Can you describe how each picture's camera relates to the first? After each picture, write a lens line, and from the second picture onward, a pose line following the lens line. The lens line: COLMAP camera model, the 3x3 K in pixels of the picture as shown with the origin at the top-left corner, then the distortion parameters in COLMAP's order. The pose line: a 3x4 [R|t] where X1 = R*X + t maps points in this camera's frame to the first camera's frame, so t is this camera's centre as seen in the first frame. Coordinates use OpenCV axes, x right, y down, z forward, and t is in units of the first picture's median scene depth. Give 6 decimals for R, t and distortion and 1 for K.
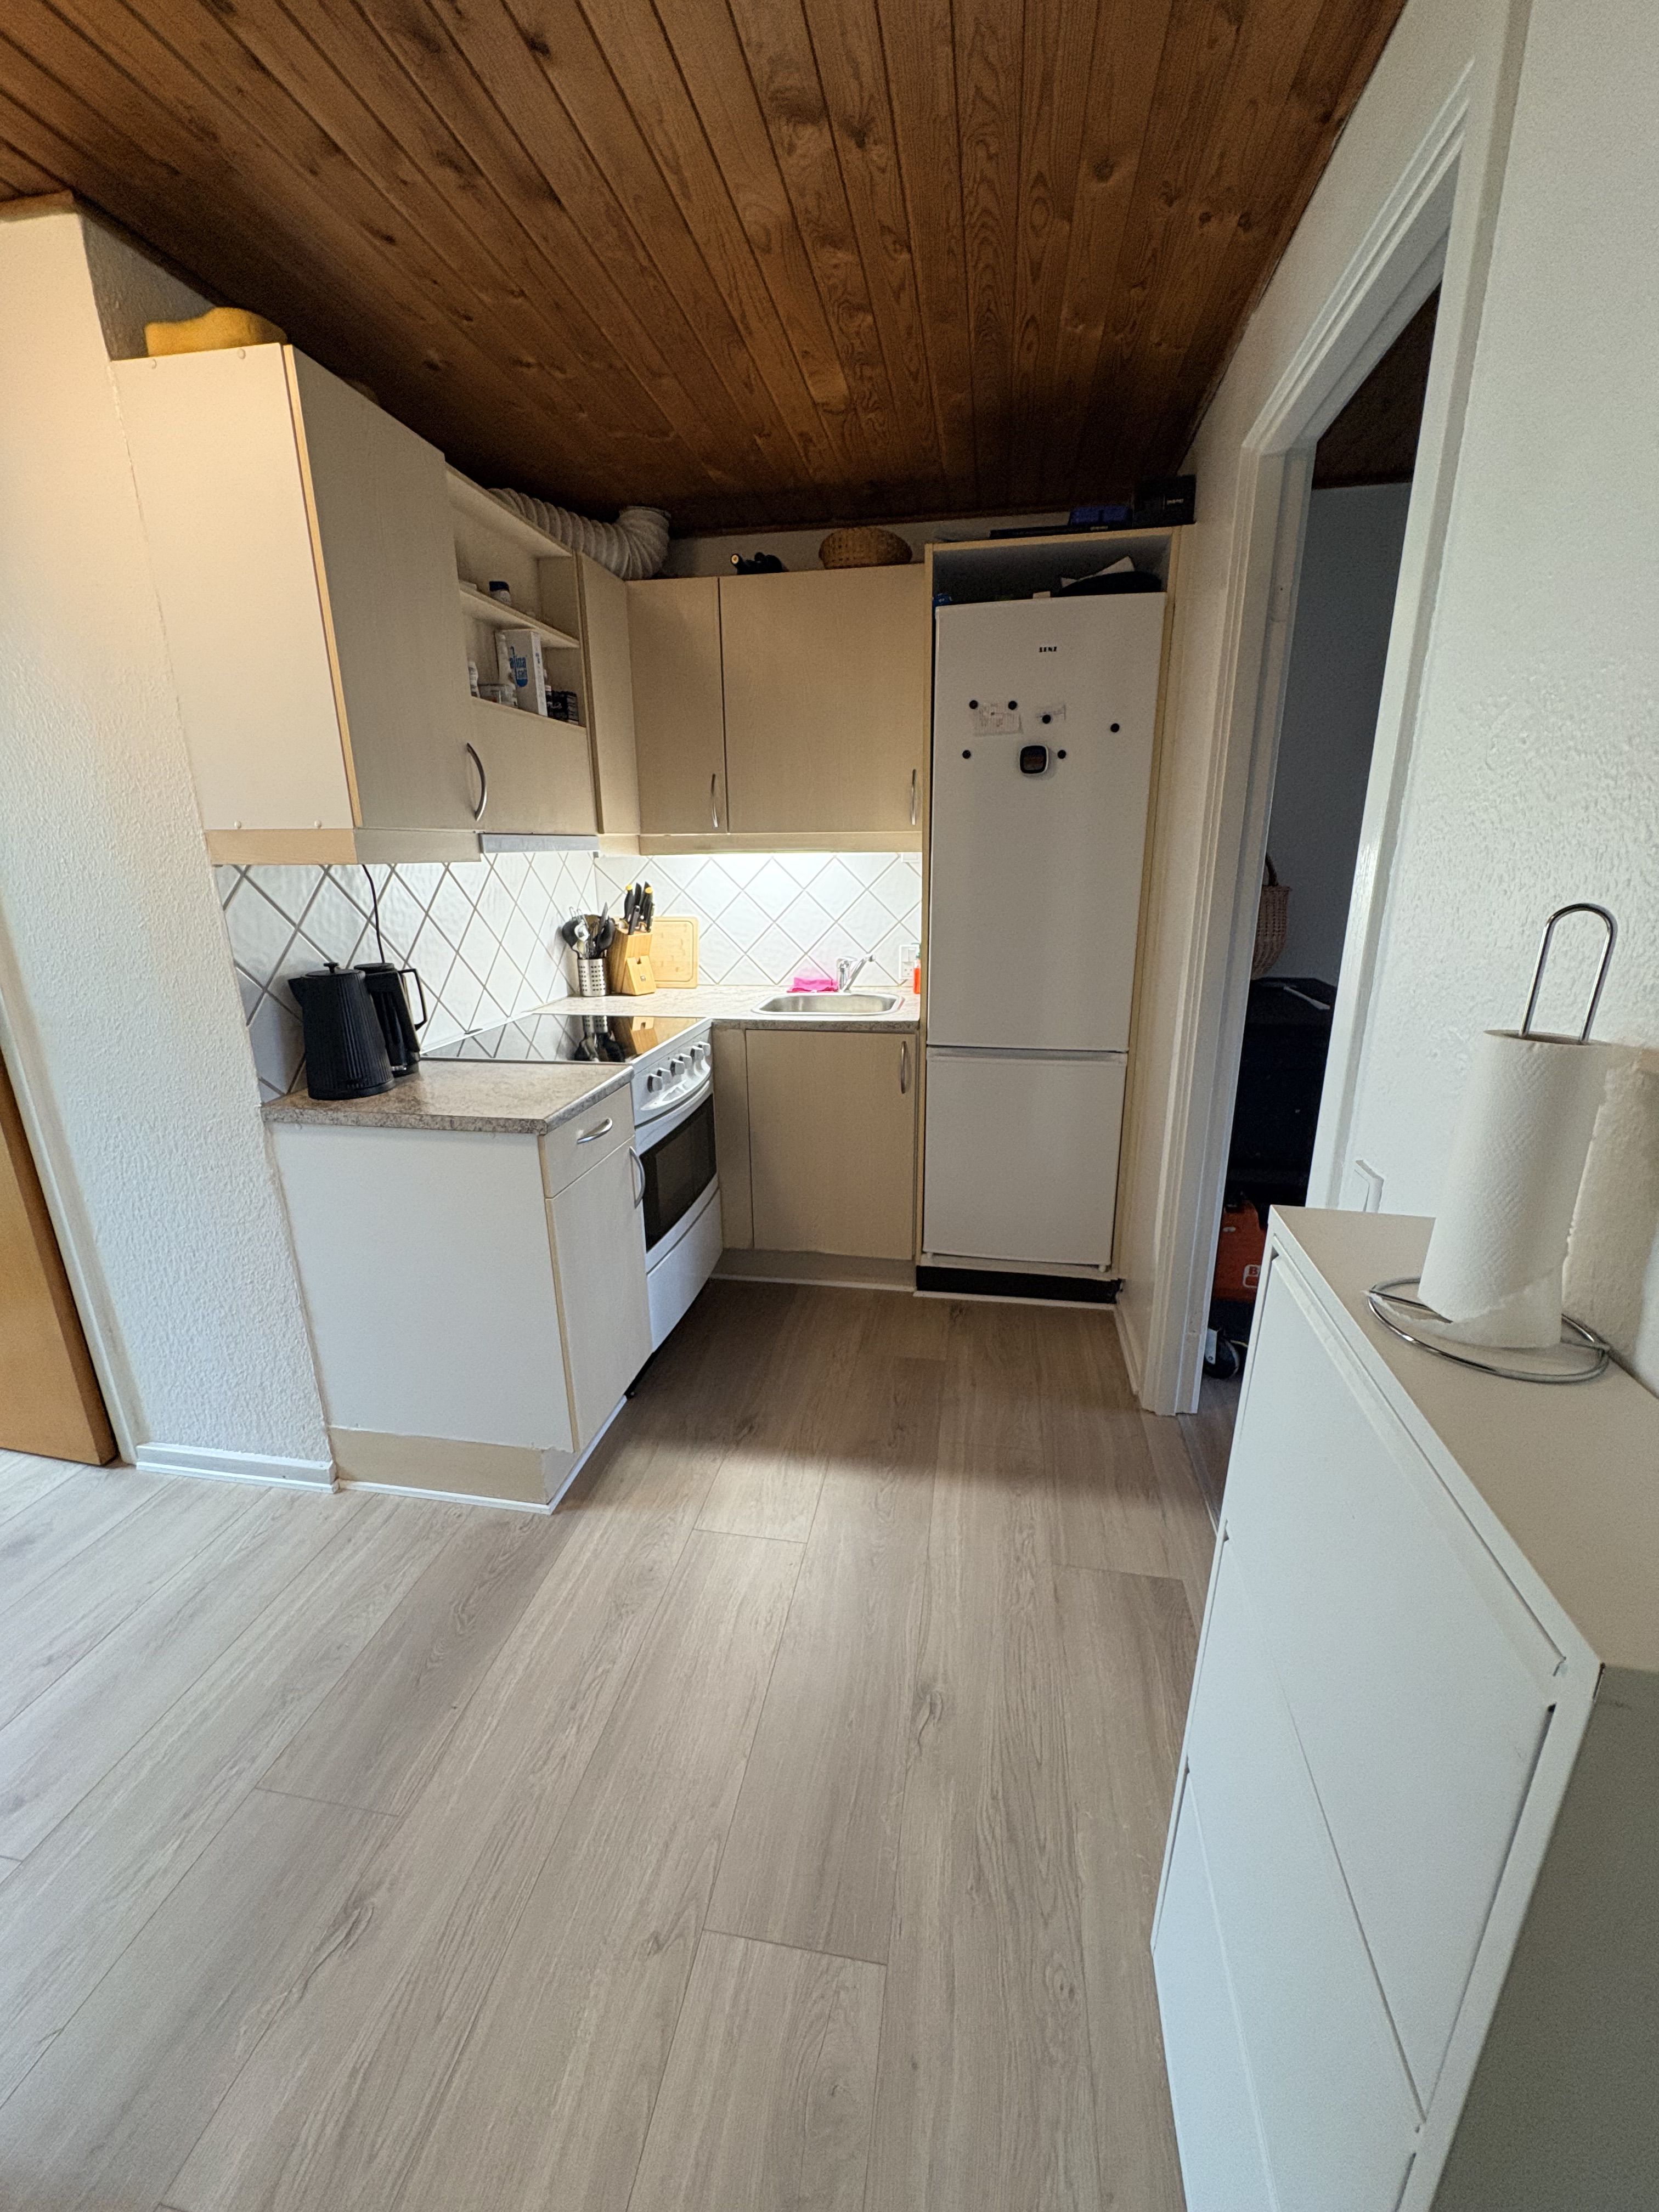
lens RADIAL K [[882.6, 0, 834.6], [0, 882.6, 1110.8], [0, 0, 1]] dist [-0.000317, 0.000180]
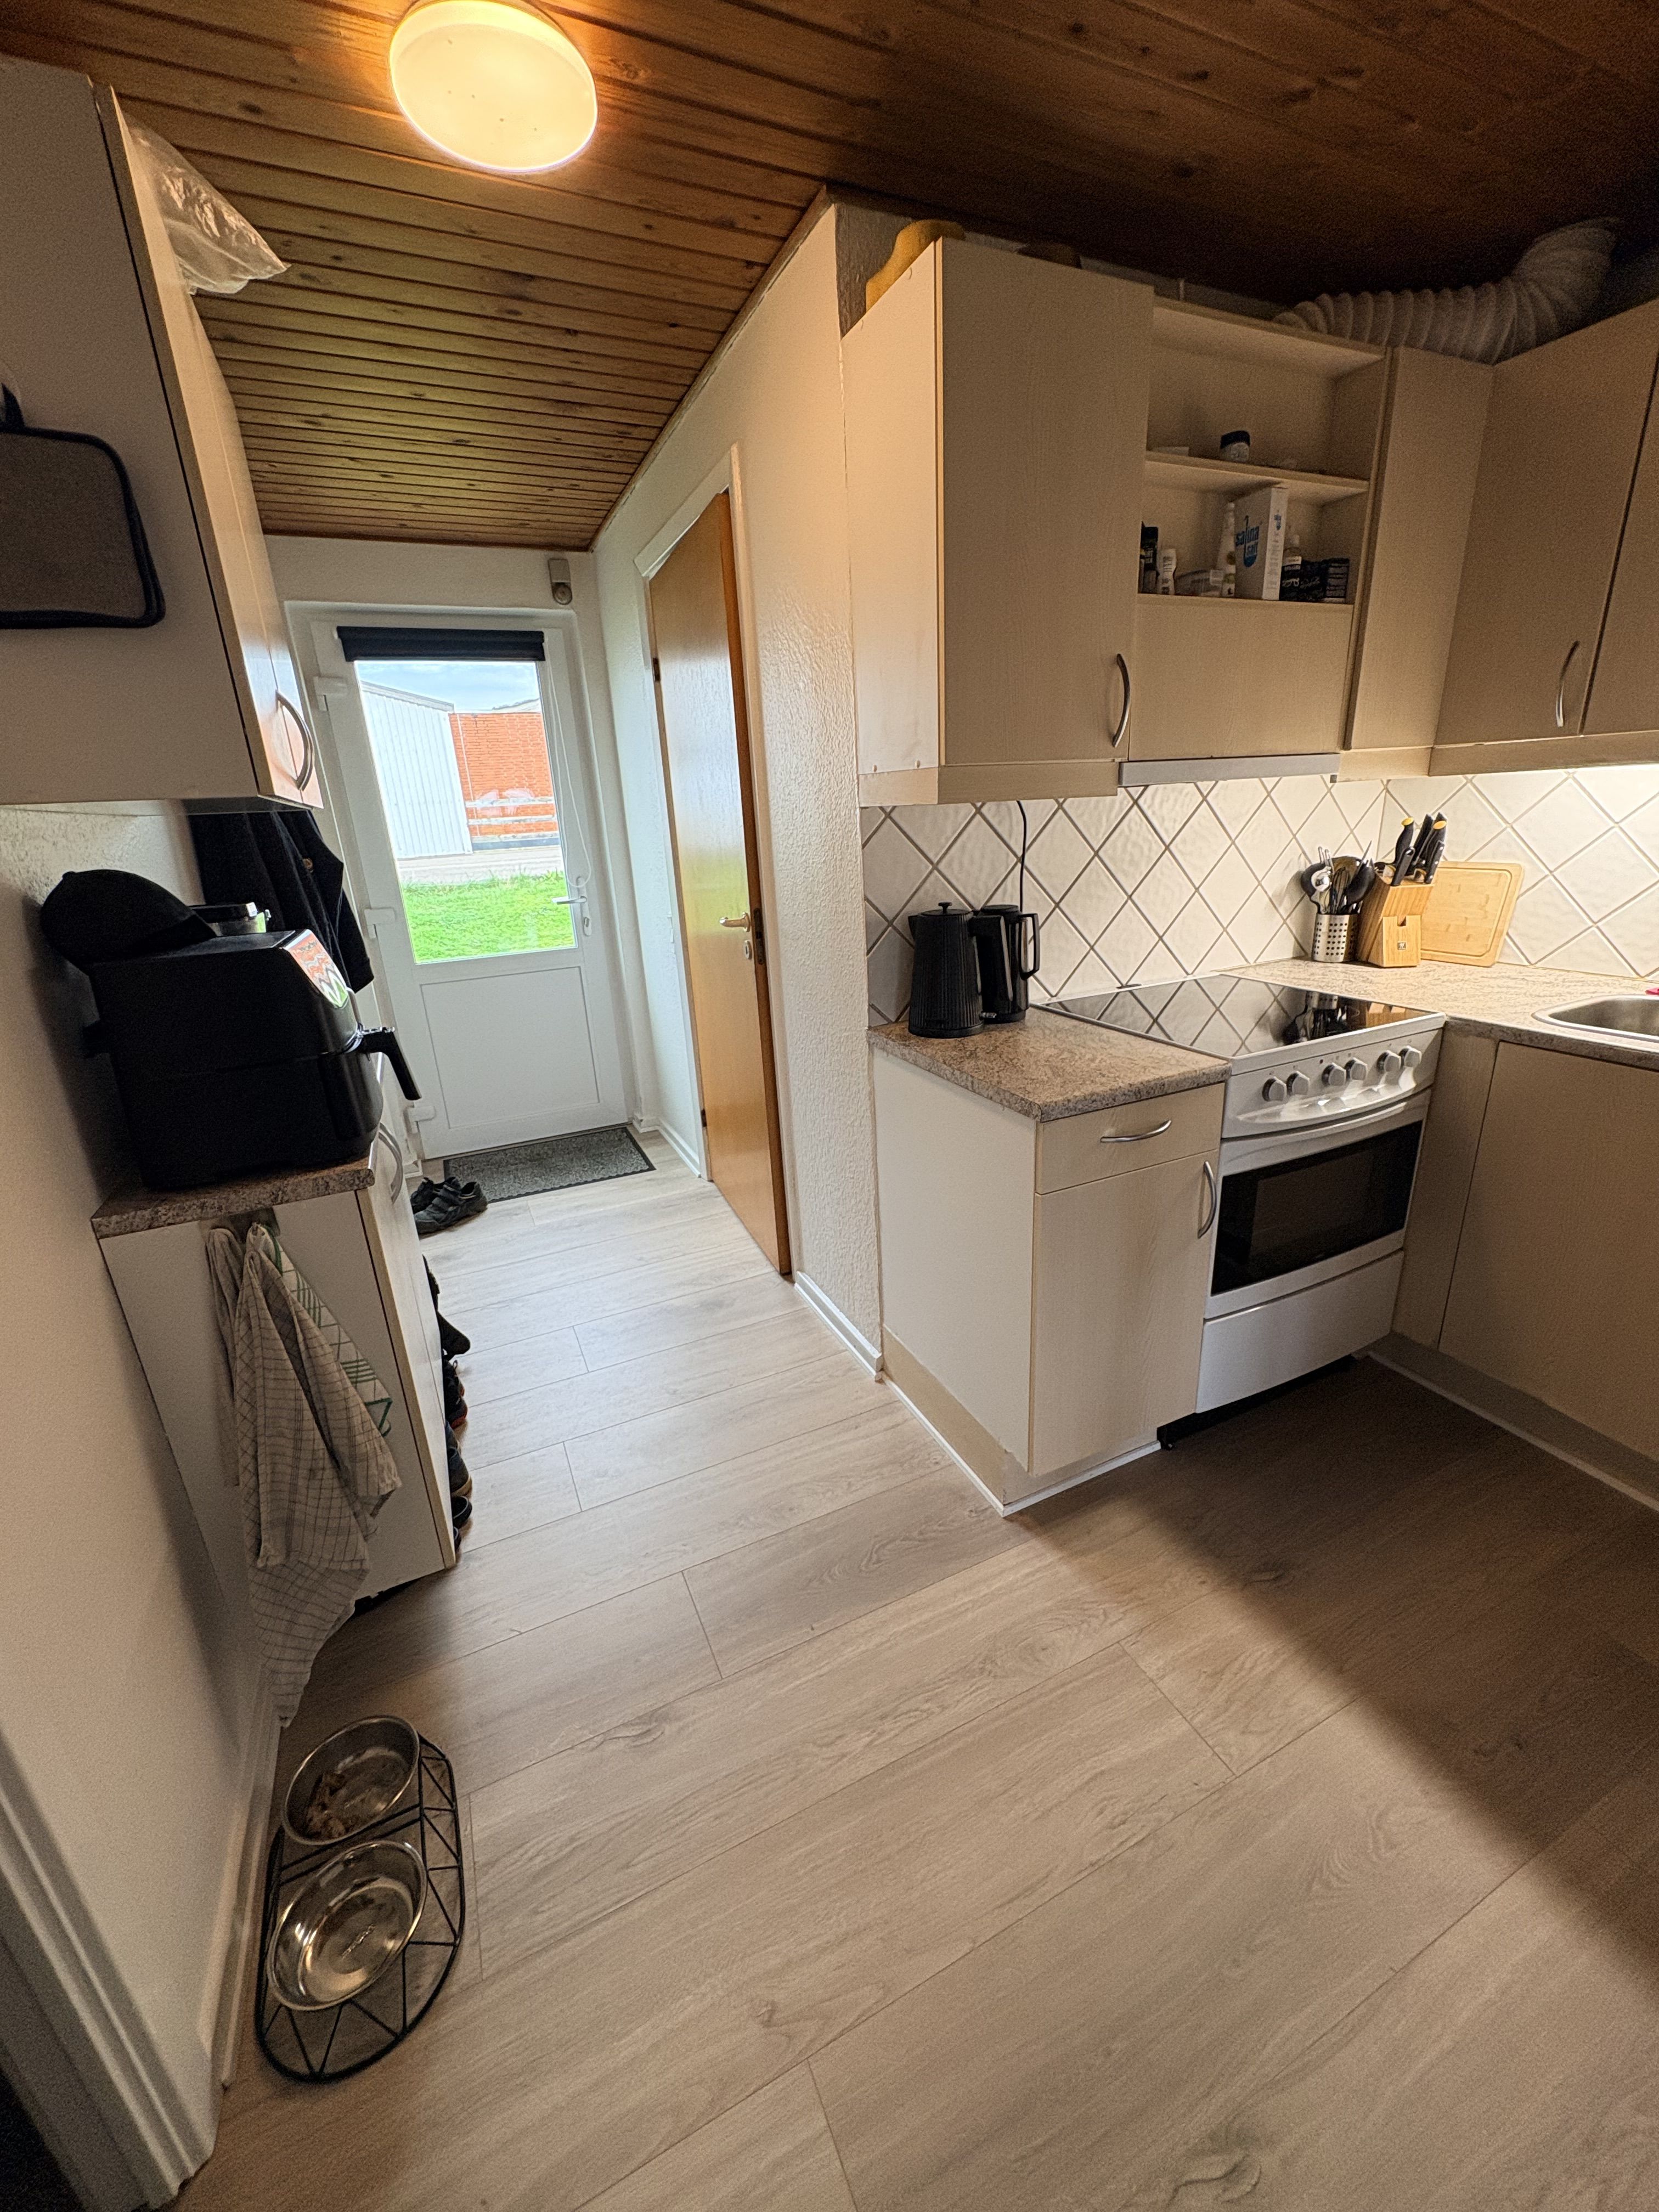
lens RADIAL K [[882.6, 0, 828.7], [0, 882.6, 1107.3], [0, 0, 1]] dist [-0.000317, 0.000180]
pose [[0.572029, 0.249483, -0.781371, 0.173015], [-0.192689, 0.966835, 0.167634, -0.071419], [0.797279, 0.054670, 0.601131, 0.250123]]
